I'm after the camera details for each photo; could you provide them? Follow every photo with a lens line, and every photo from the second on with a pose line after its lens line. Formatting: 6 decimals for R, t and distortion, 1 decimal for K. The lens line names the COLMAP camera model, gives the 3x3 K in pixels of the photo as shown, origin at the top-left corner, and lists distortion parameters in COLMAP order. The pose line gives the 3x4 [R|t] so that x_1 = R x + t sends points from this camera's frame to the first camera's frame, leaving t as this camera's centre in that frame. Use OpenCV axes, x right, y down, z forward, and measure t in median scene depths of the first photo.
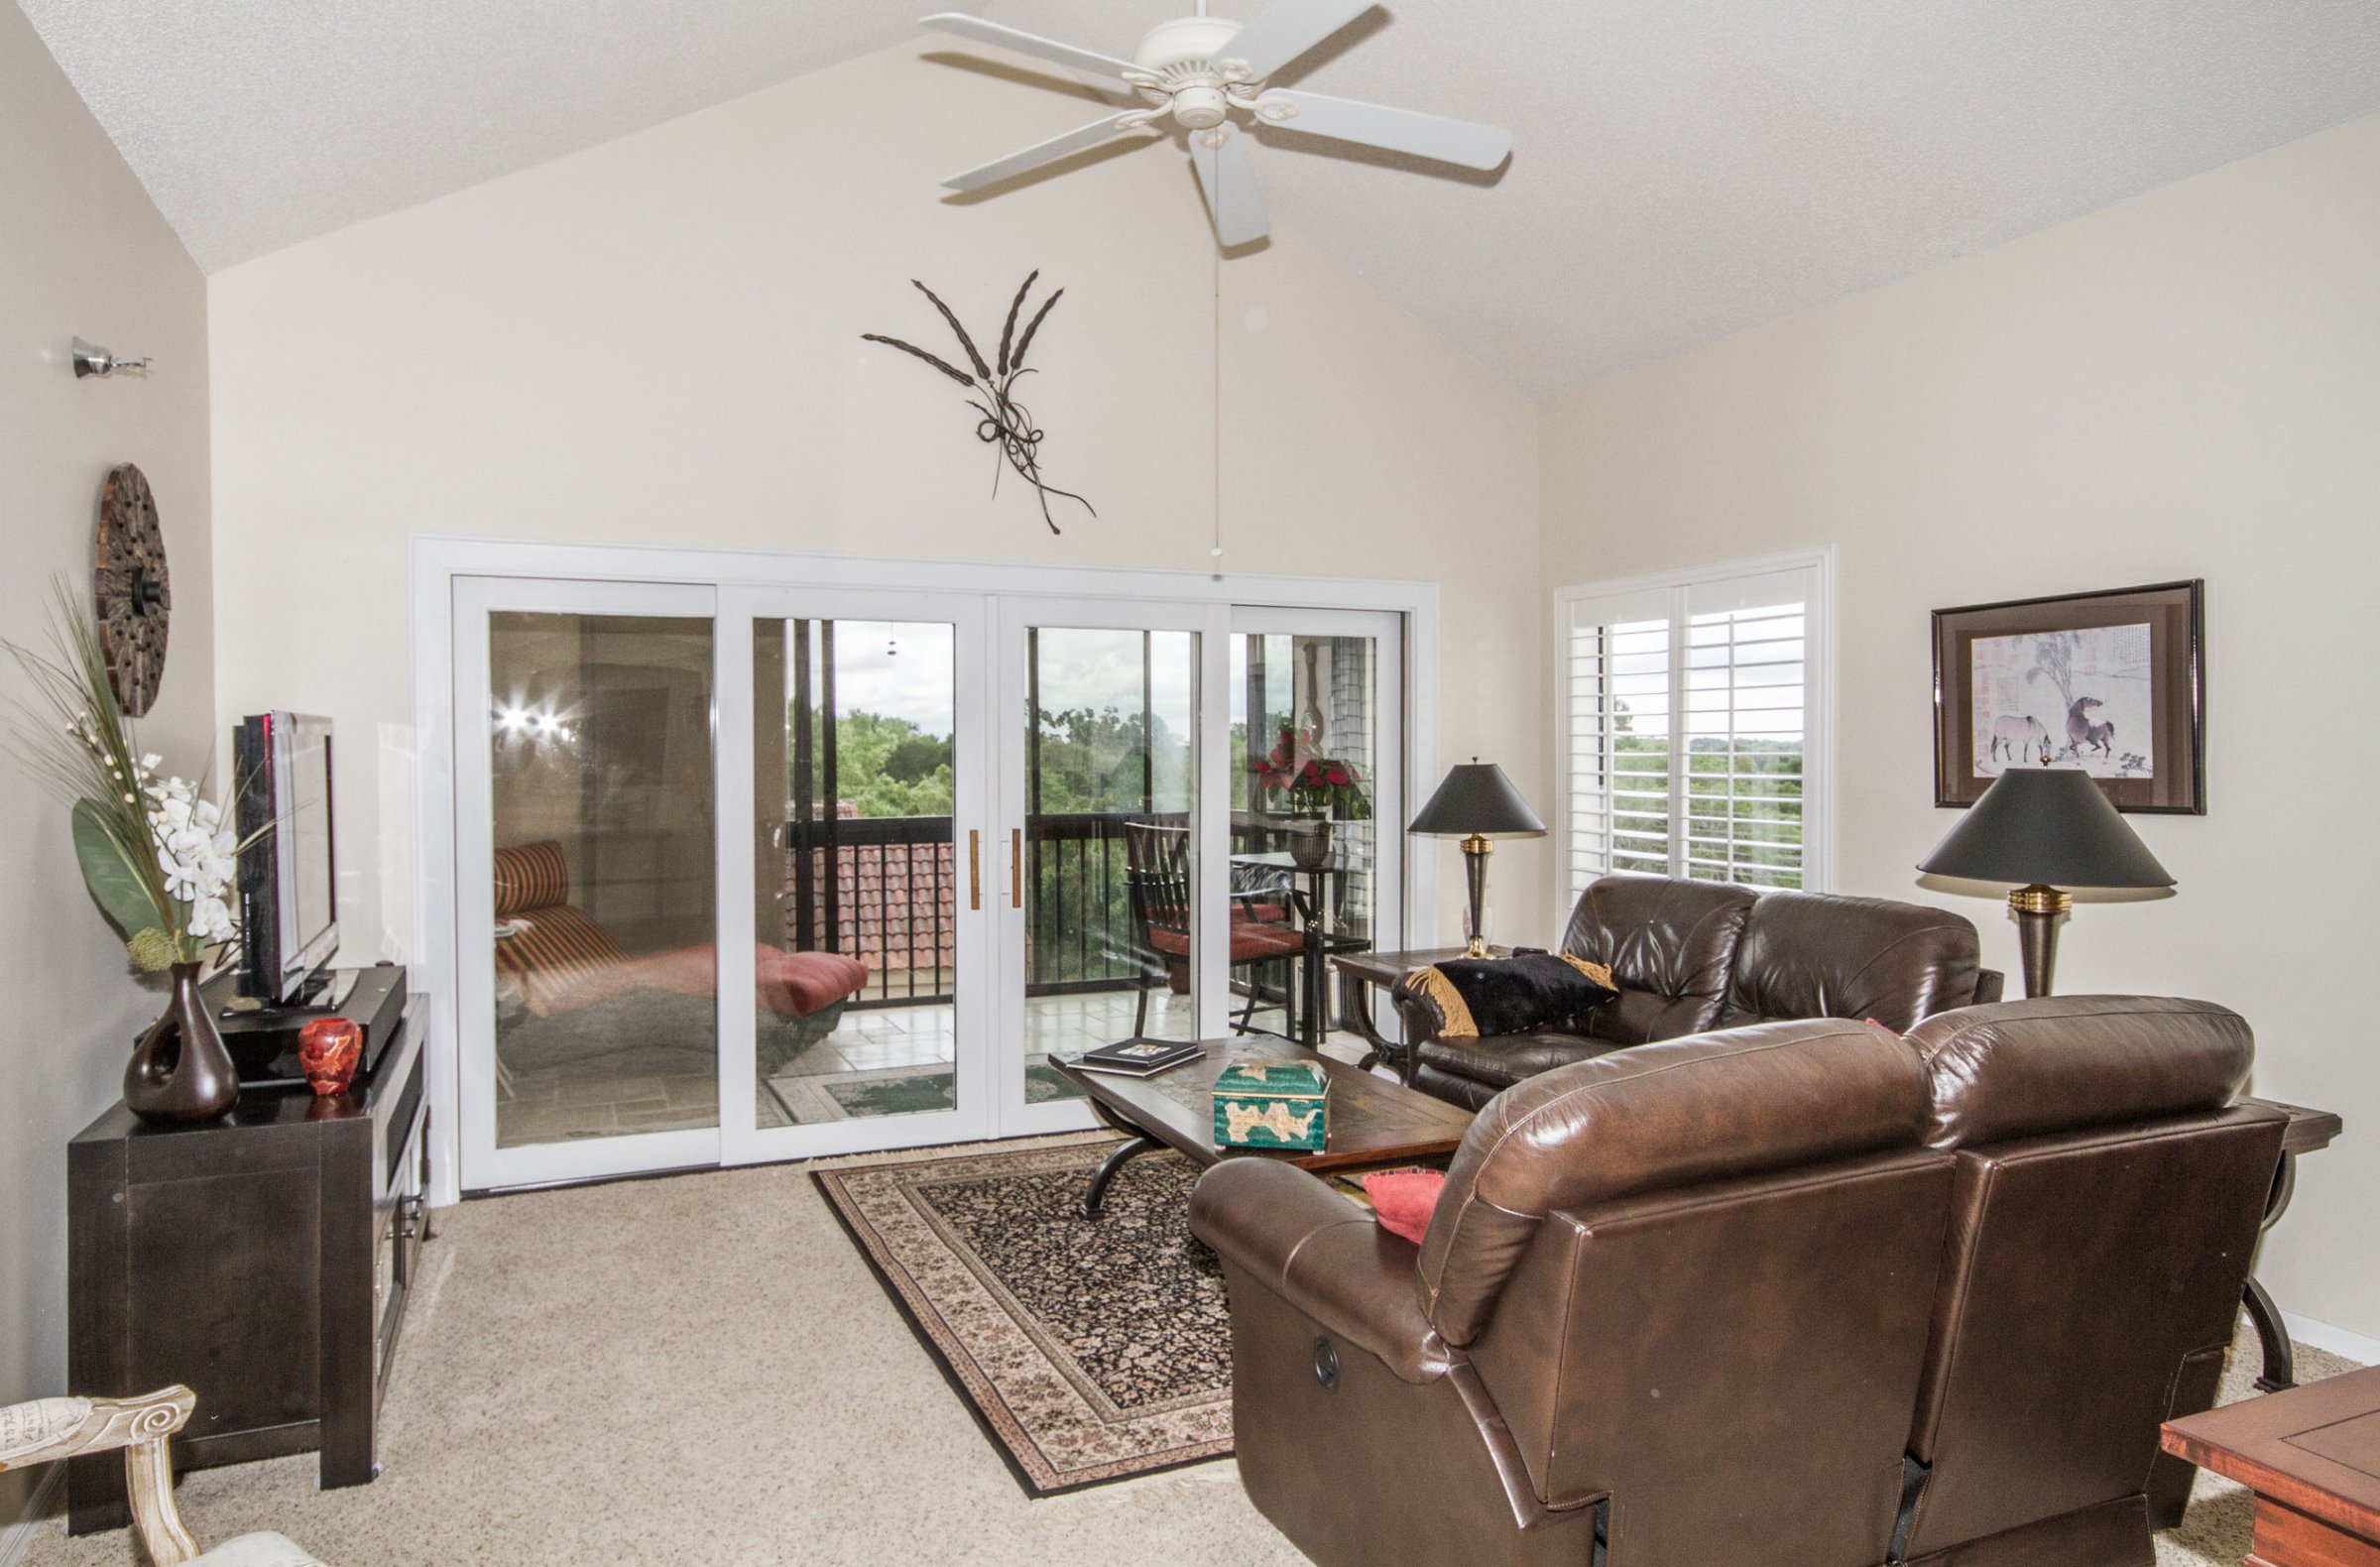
lens RADIAL K [[1487.9, 0, 1134.4], [0, 1487.9, 777.4], [0, 0, 1]] dist [0.017147, 0.001958]
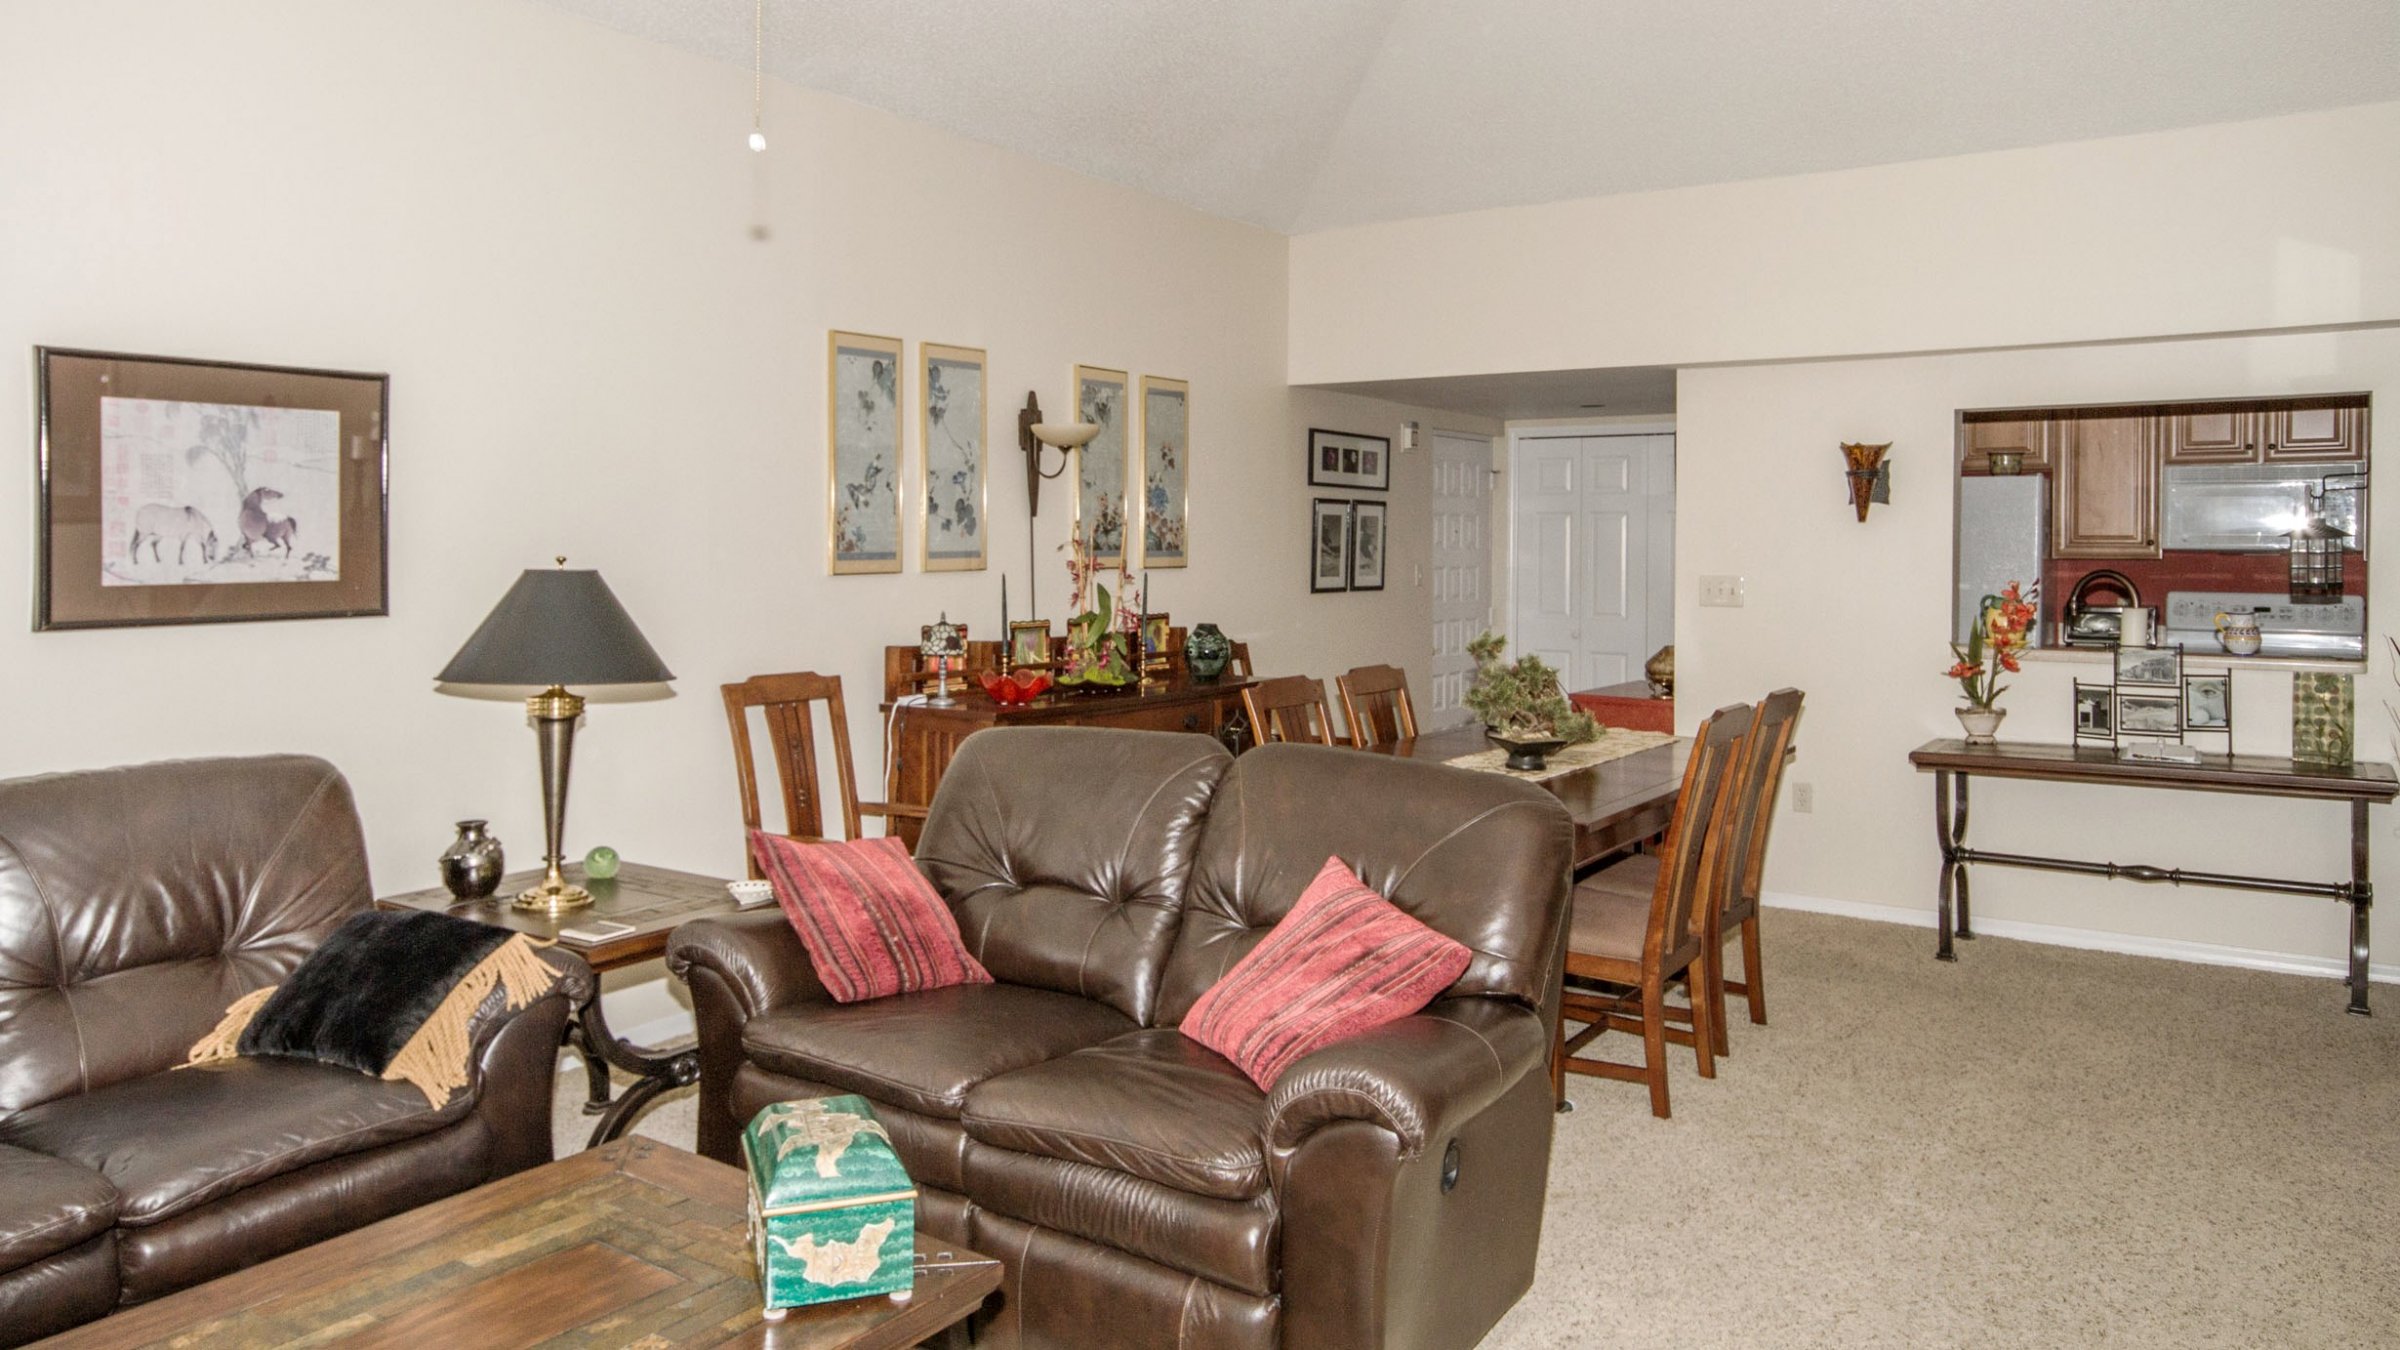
lens RADIAL K [[1630.2, 0, 1192.5], [0, 1630.2, 544.5], [0, 0, 1]] dist [0.004046, 0.001900]
pose [[-0.548977, 0.004870, 0.835823, -0.371602], [0.015259, 0.999875, 0.004196, -0.014459], [-0.835698, 0.015057, -0.548983, 0.921723]]
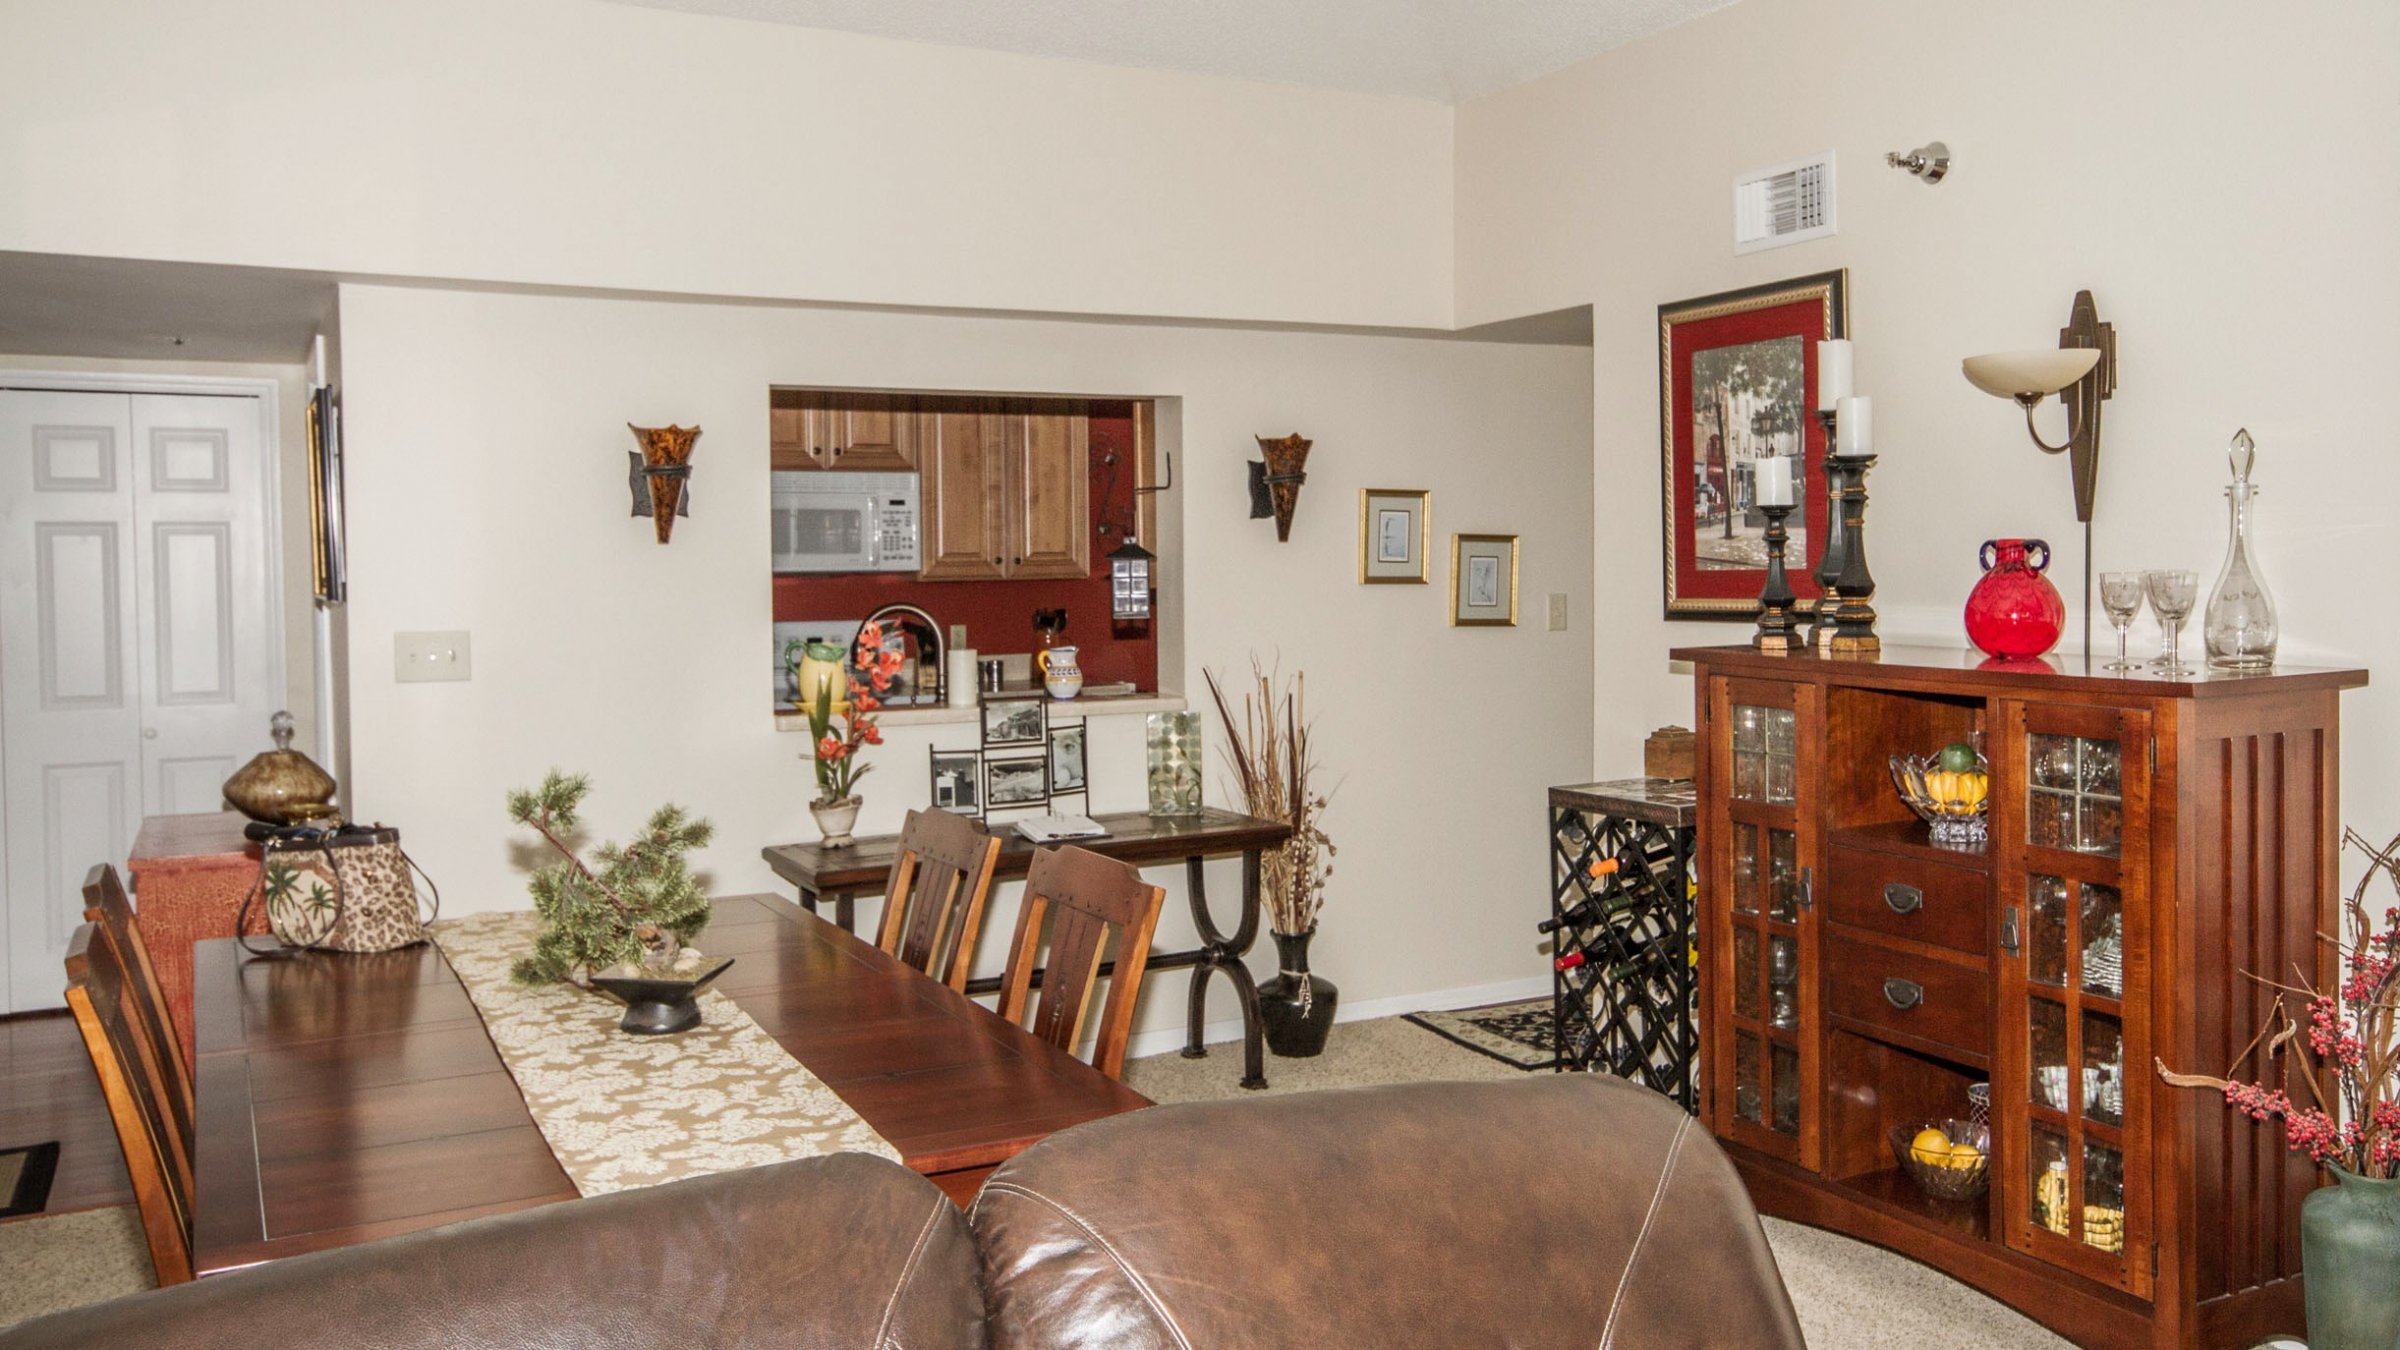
lens RADIAL K [[1947.8, 0, 1258.6], [0, 1947.8, 613.0], [0, 0, 1]] dist [-0.012200, 0.061518]
pose [[-0.995379, 0.020115, -0.093895, 0.235931], [0.015416, 0.998605, 0.050502, -0.030032], [0.094780, 0.048822, -0.994300, 0.827577]]
